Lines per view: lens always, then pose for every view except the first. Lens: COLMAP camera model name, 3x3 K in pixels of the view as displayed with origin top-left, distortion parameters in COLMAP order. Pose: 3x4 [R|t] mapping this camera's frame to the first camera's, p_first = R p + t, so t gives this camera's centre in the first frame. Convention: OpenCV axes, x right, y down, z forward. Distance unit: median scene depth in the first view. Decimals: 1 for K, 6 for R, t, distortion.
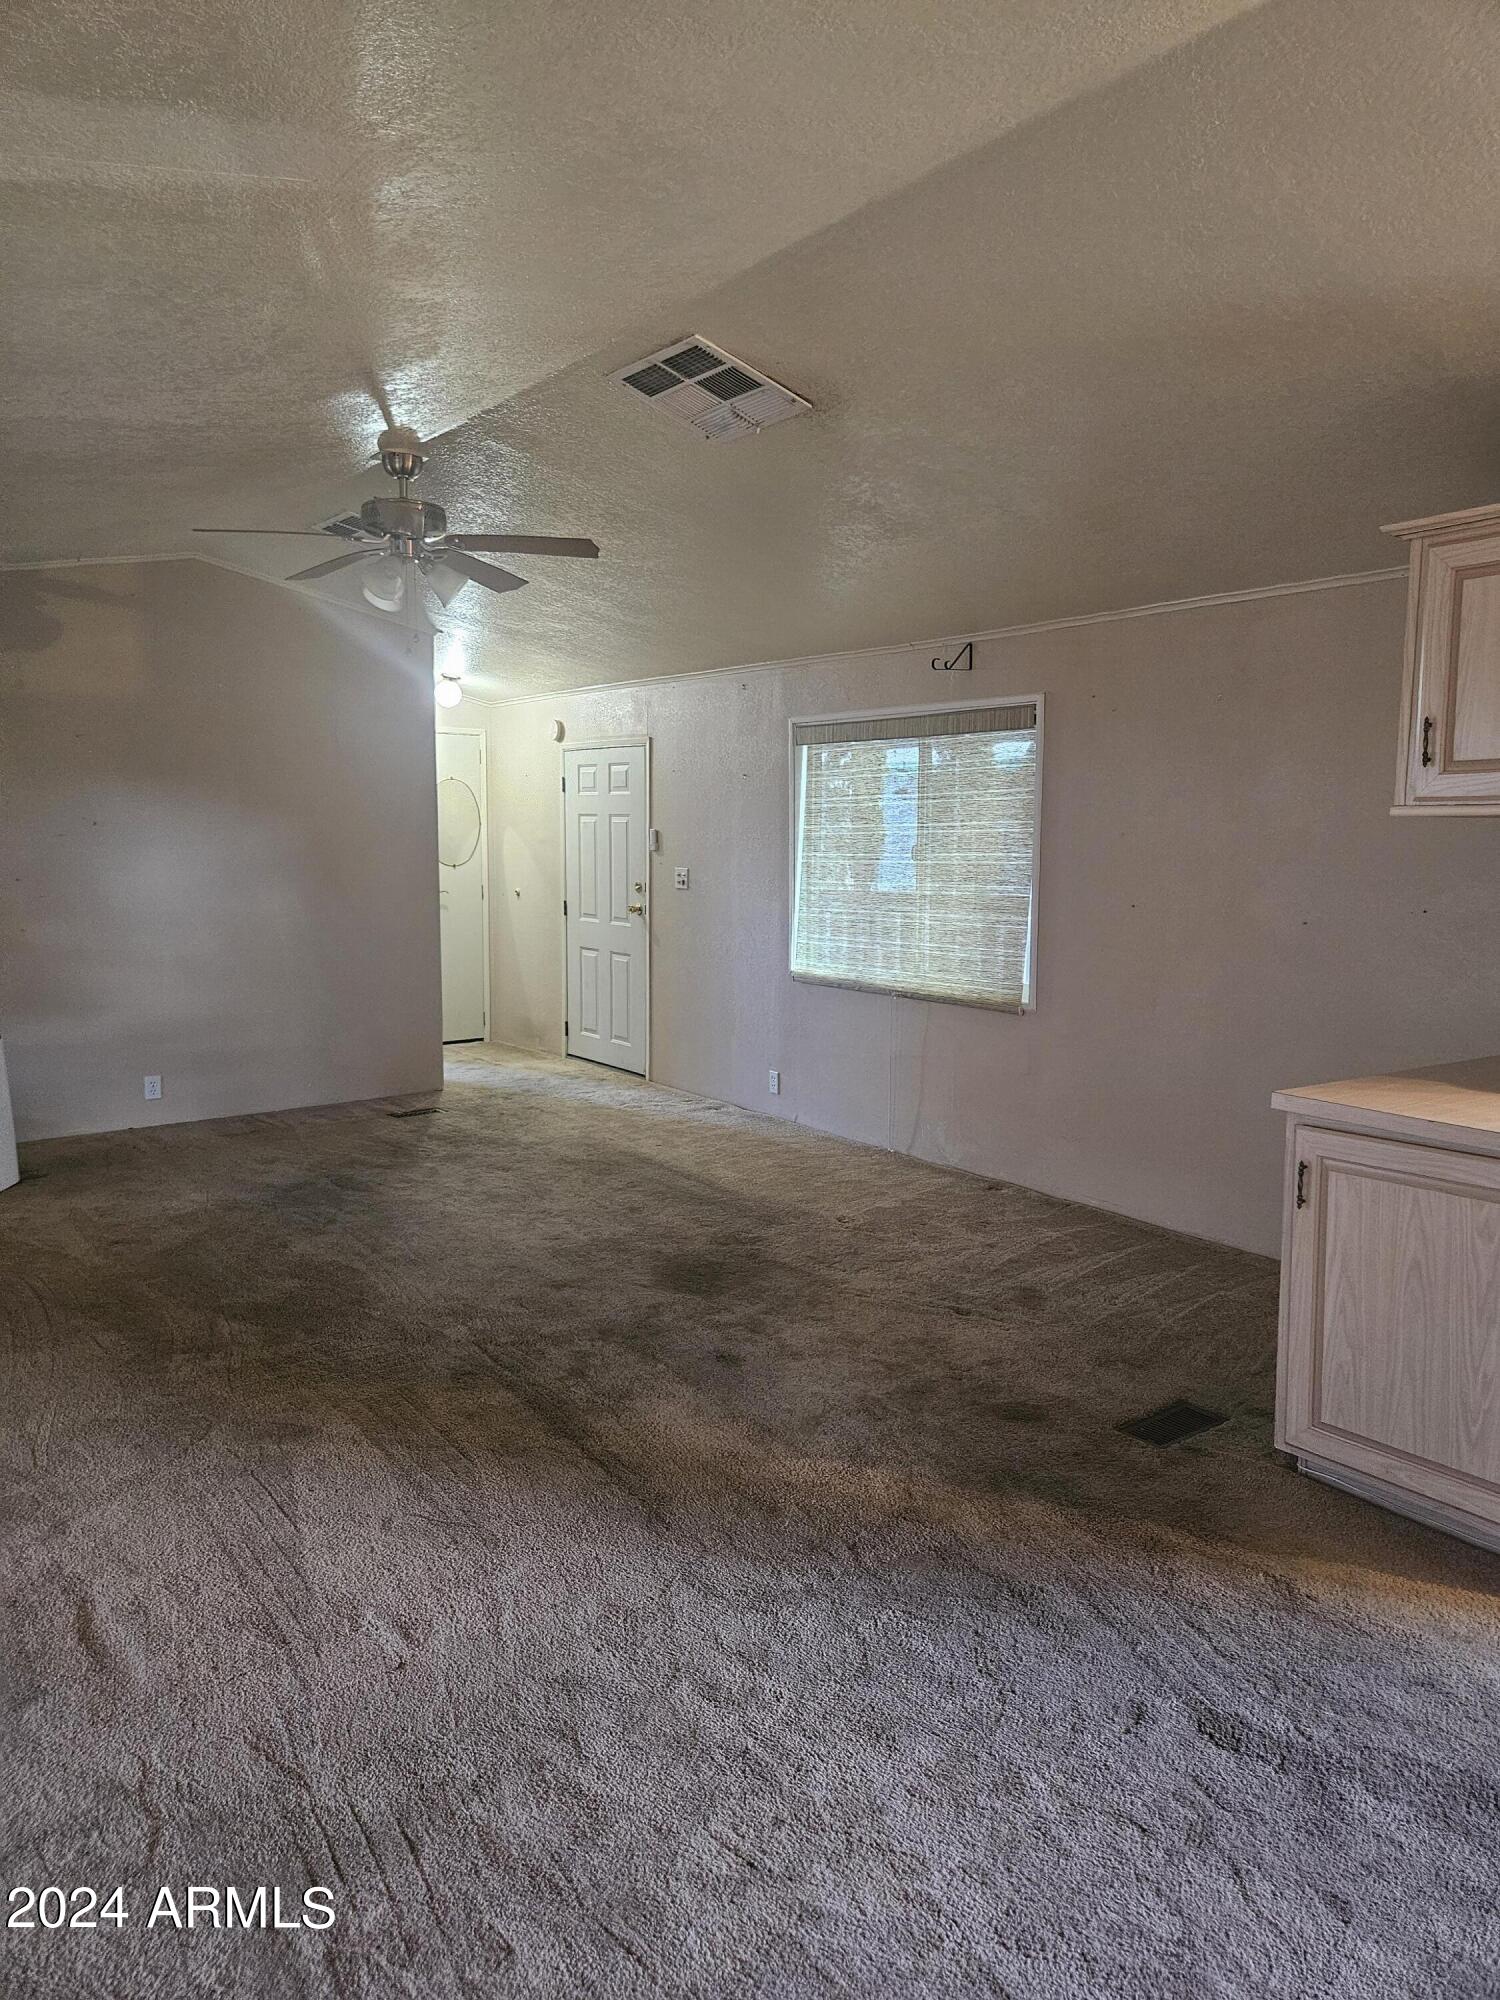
lens RADIAL K [[1356.6, 0, 756.5], [0, 1356.6, 998.6], [0, 0, 1]] dist [0.067382, -0.060702]
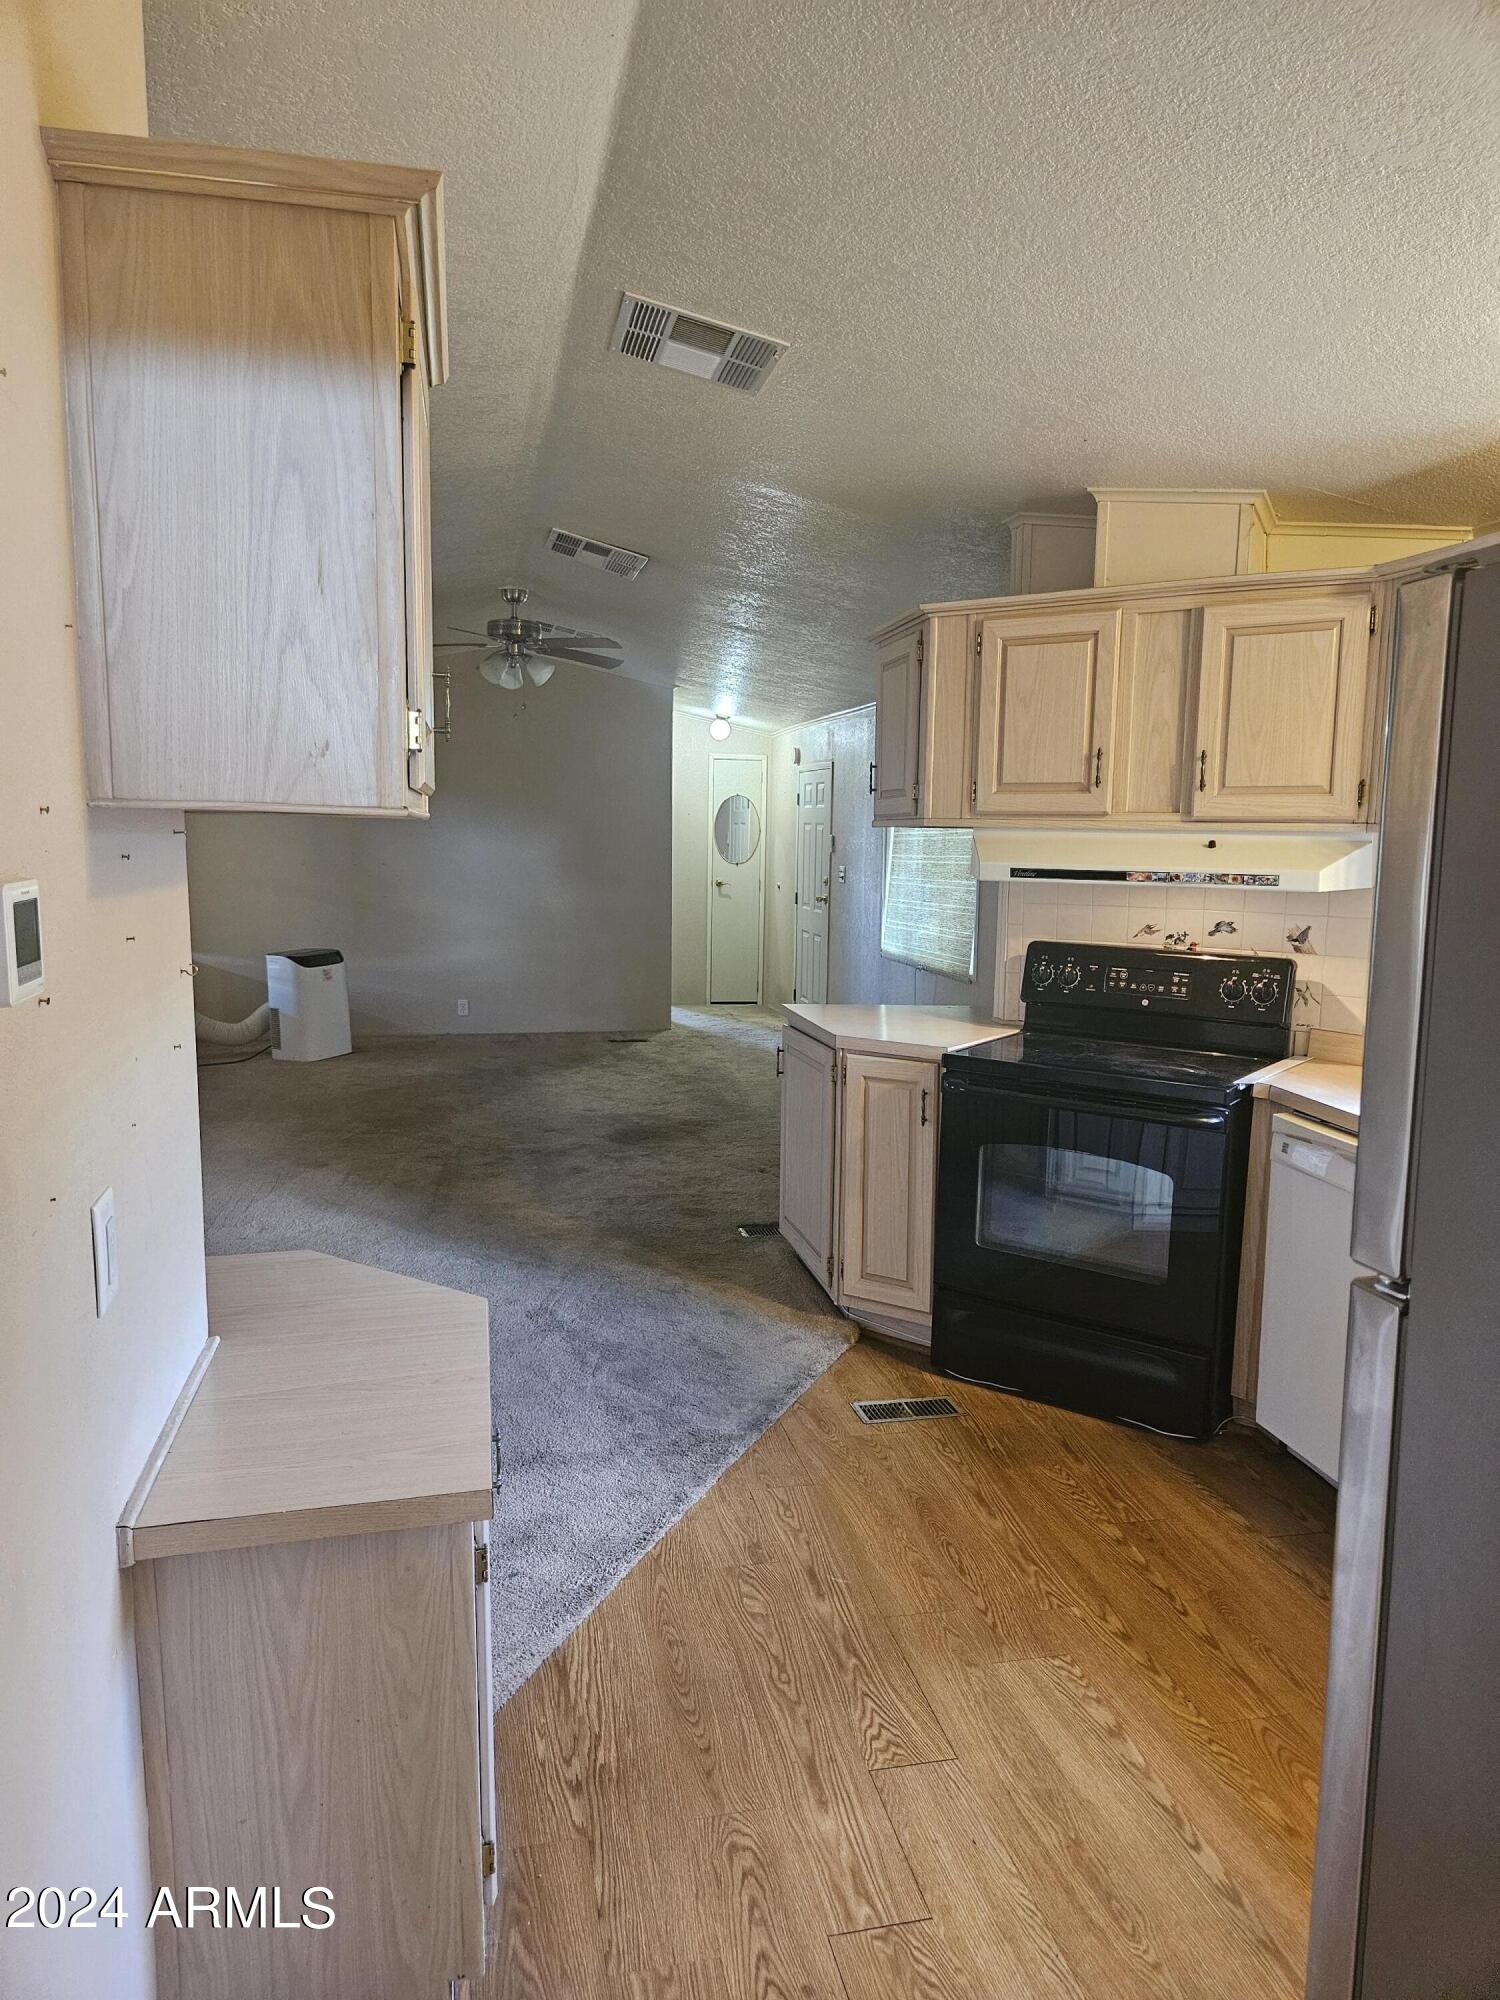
lens RADIAL K [[1356.6, 0, 739.9], [0, 1356.6, 999.3], [0, 0, 1]] dist [0.067382, -0.060702]
pose [[0.903773, 0.064051, -0.423192, 0.387913], [-0.066302, 0.997755, 0.009416, 0.020318], [0.422846, 0.019549, 0.905991, -0.166130]]
